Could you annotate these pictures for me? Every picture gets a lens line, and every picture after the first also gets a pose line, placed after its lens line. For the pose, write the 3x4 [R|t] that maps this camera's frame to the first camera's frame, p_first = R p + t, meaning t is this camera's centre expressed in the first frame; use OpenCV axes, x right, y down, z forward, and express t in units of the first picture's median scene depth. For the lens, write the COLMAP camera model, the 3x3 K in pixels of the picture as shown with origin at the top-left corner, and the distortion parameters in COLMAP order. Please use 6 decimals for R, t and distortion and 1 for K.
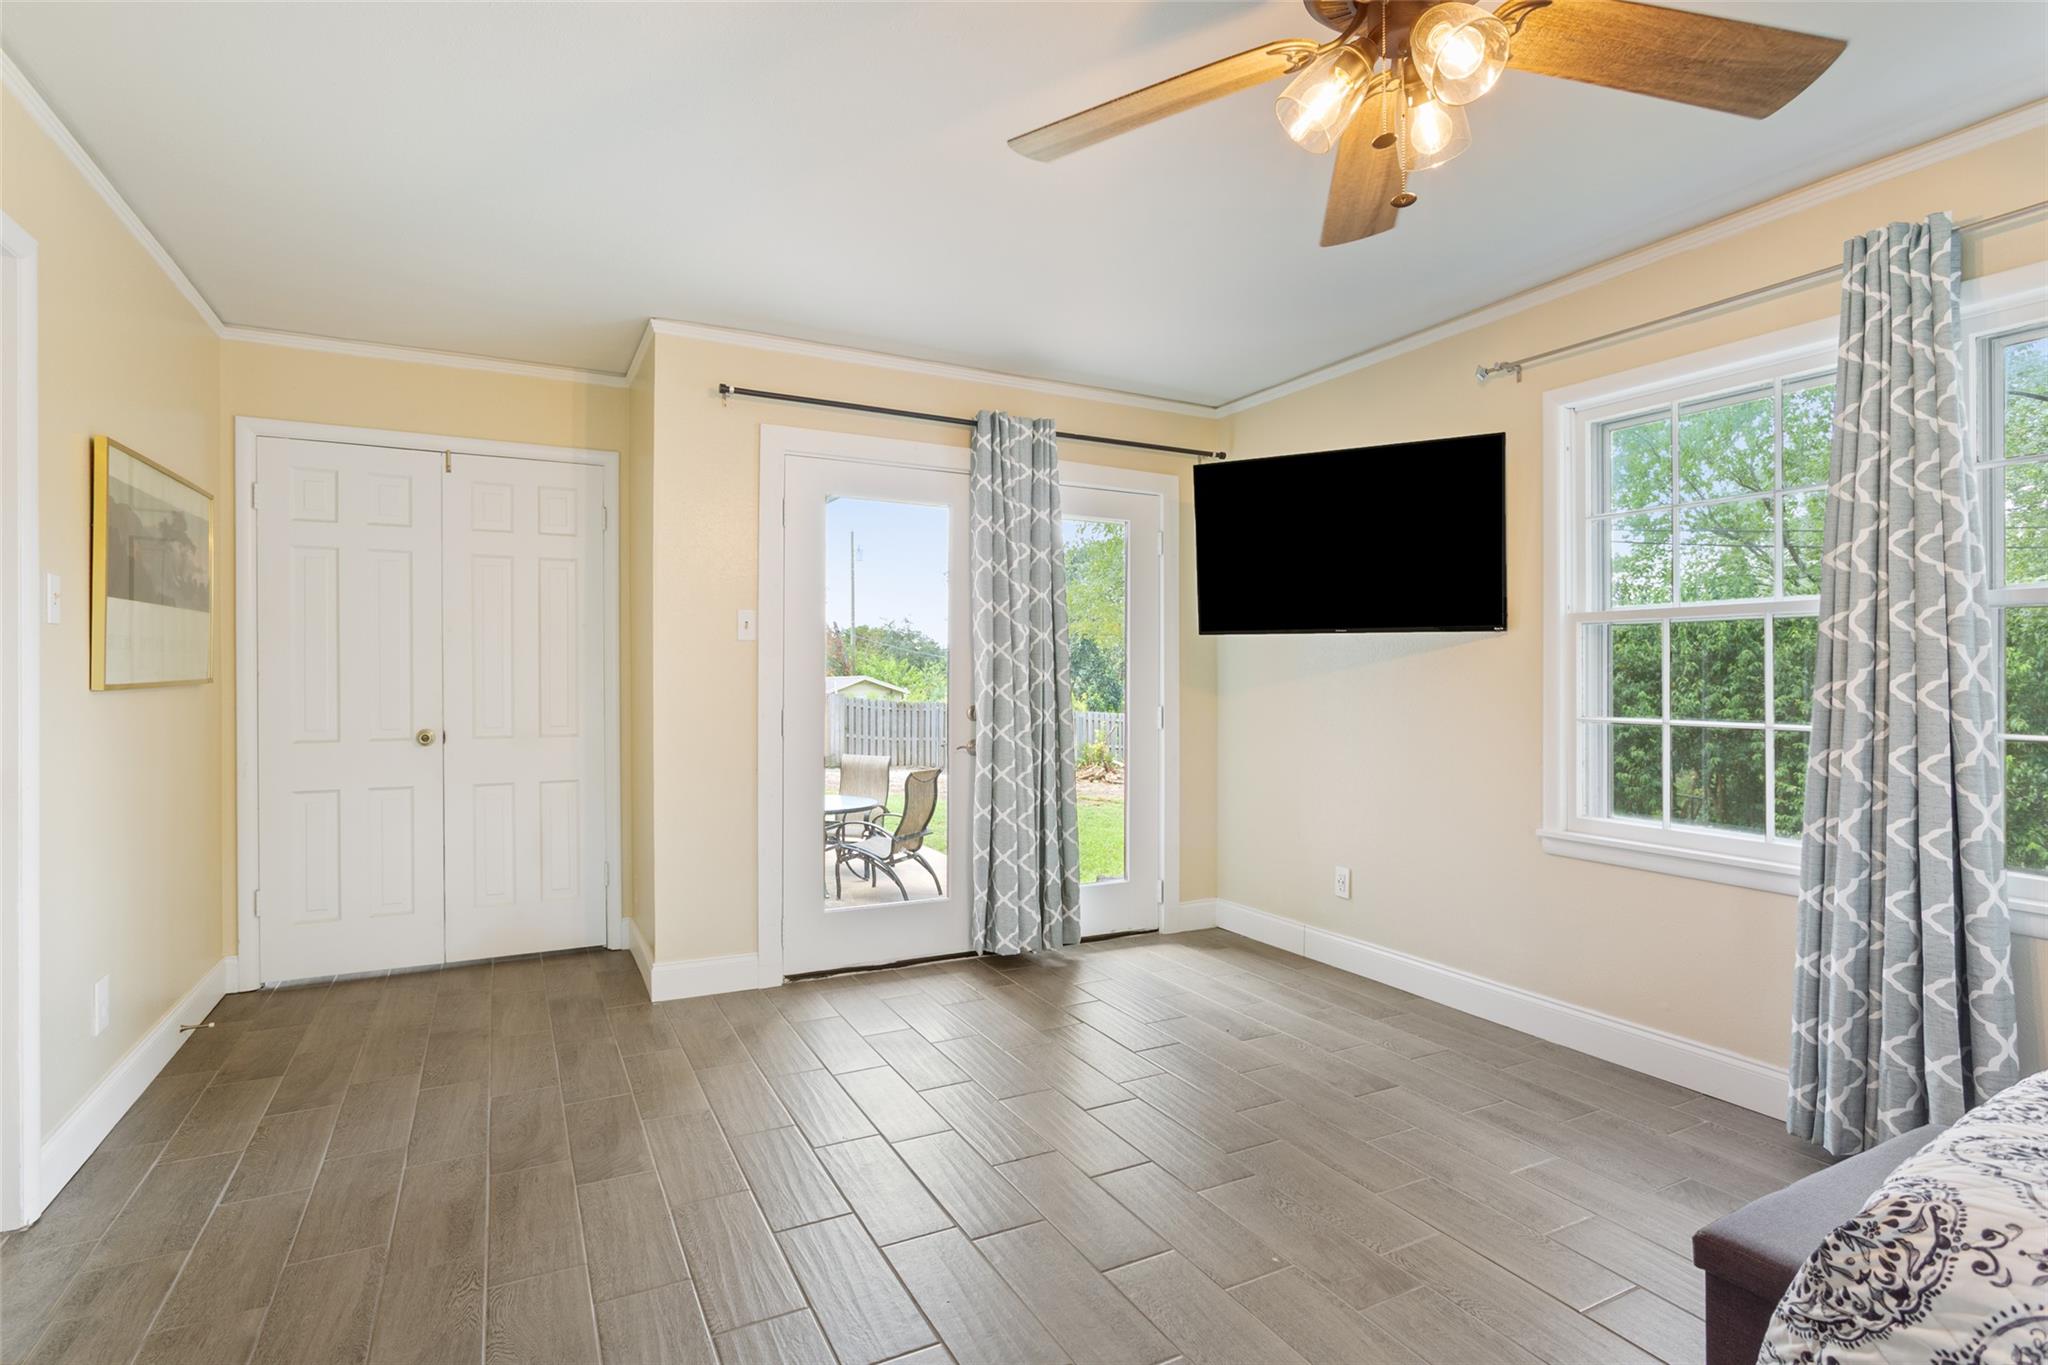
lens RADIAL K [[1015.8, 0, 1008.1], [0, 1015.8, 672.7], [0, 0, 1]] dist [-0.017256, 0.000584]
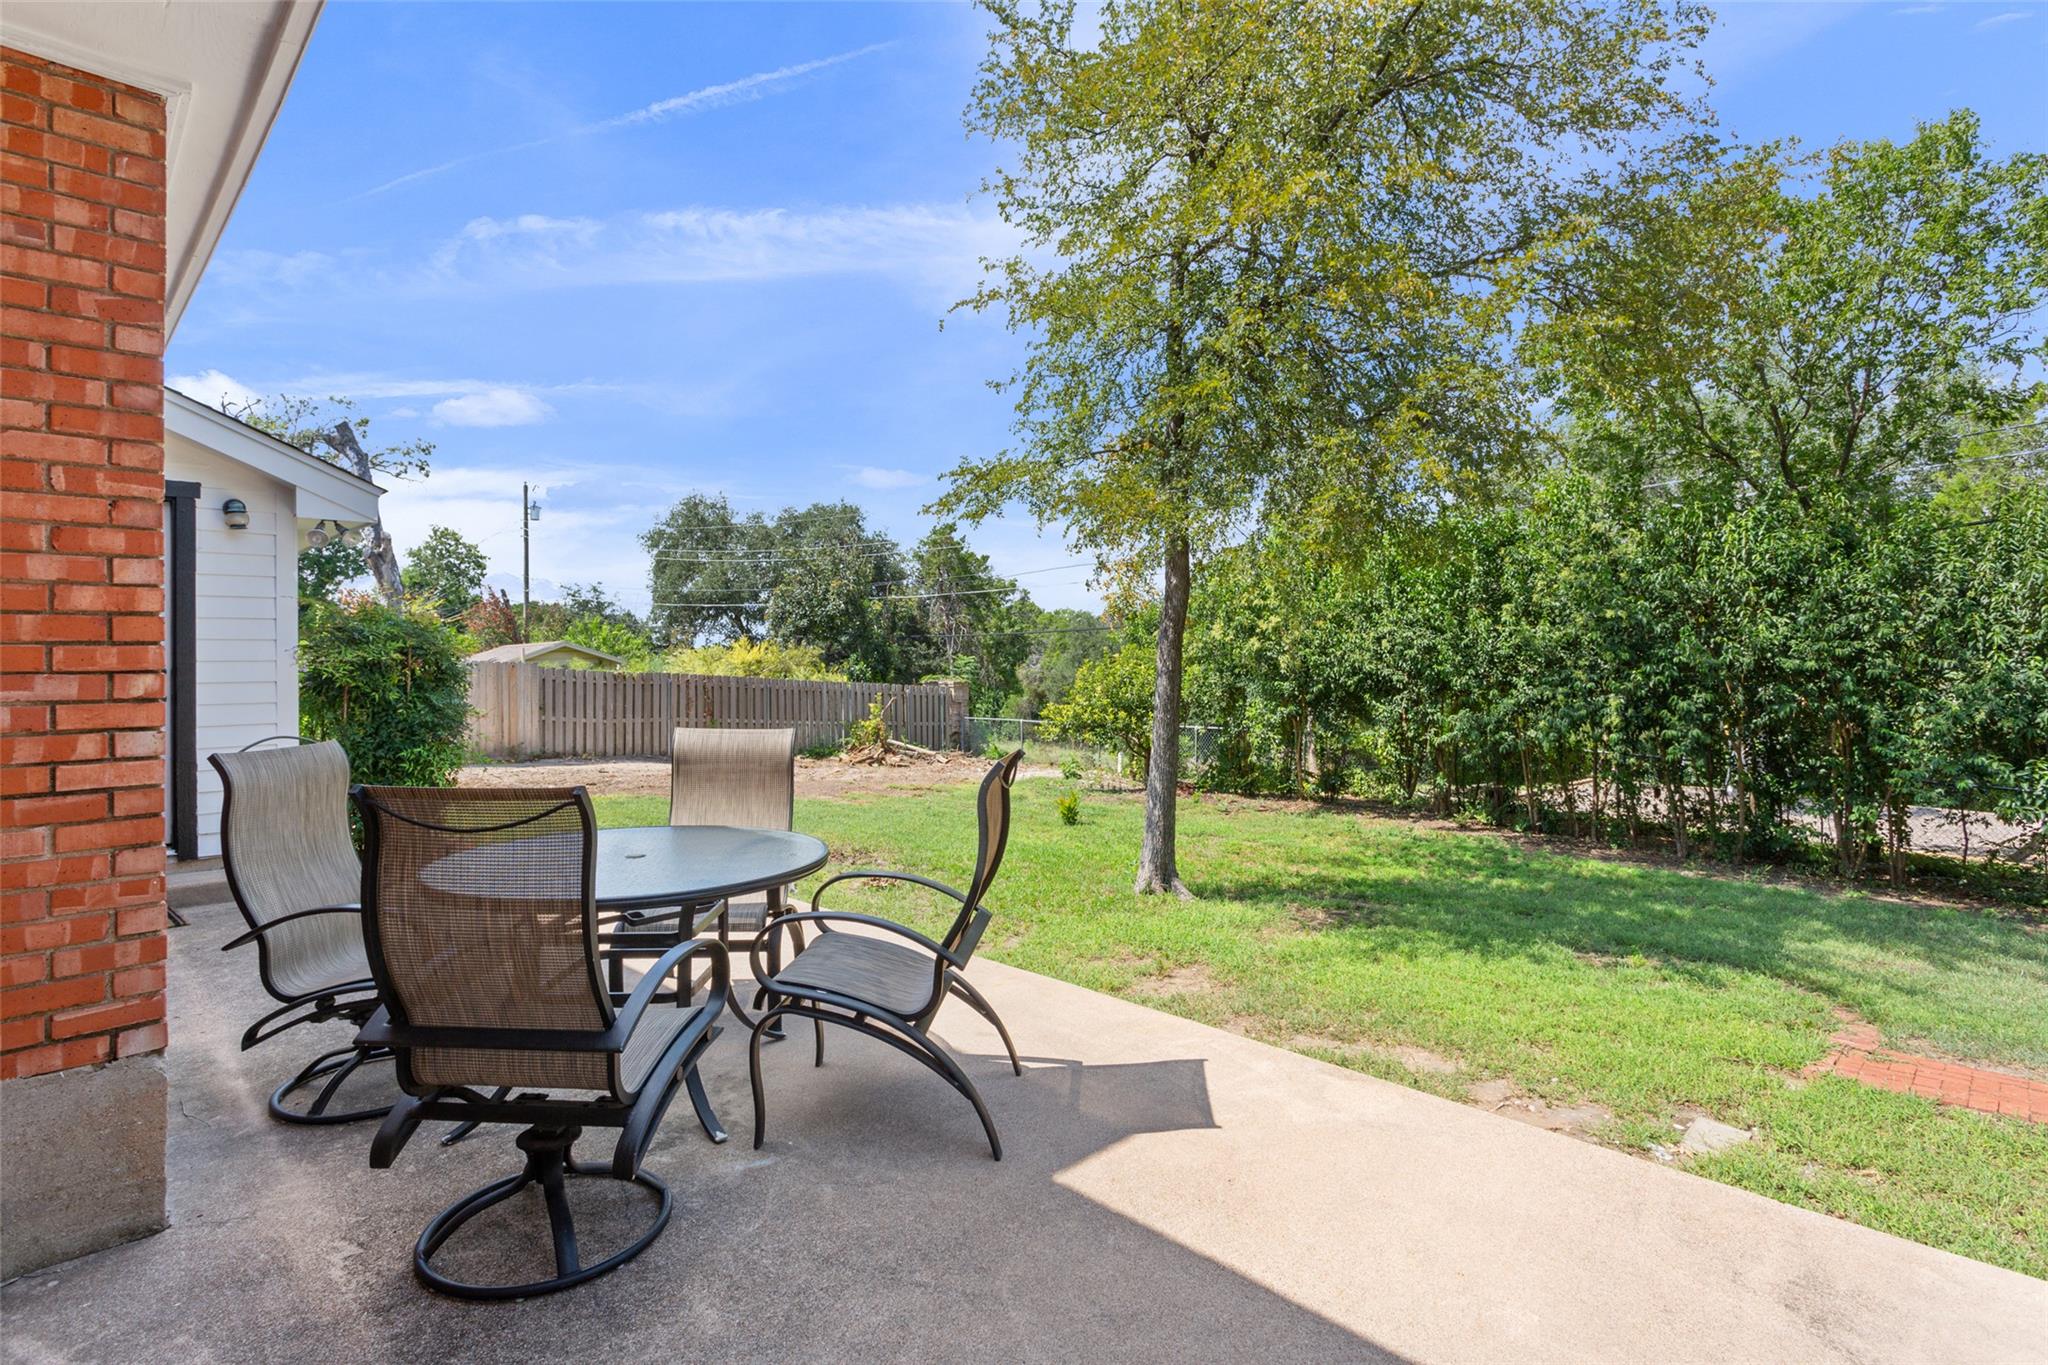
lens RADIAL K [[1015.8, 0, 1008.1], [0, 1015.8, 672.7], [0, 0, 1]] dist [-0.017256, 0.000584]
pose [[0.955842, -0.011041, 0.293674, -0.047548], [0.005341, 0.999782, 0.020205, 0.013892], [-0.293833, -0.017745, 0.955692, 0.158187]]
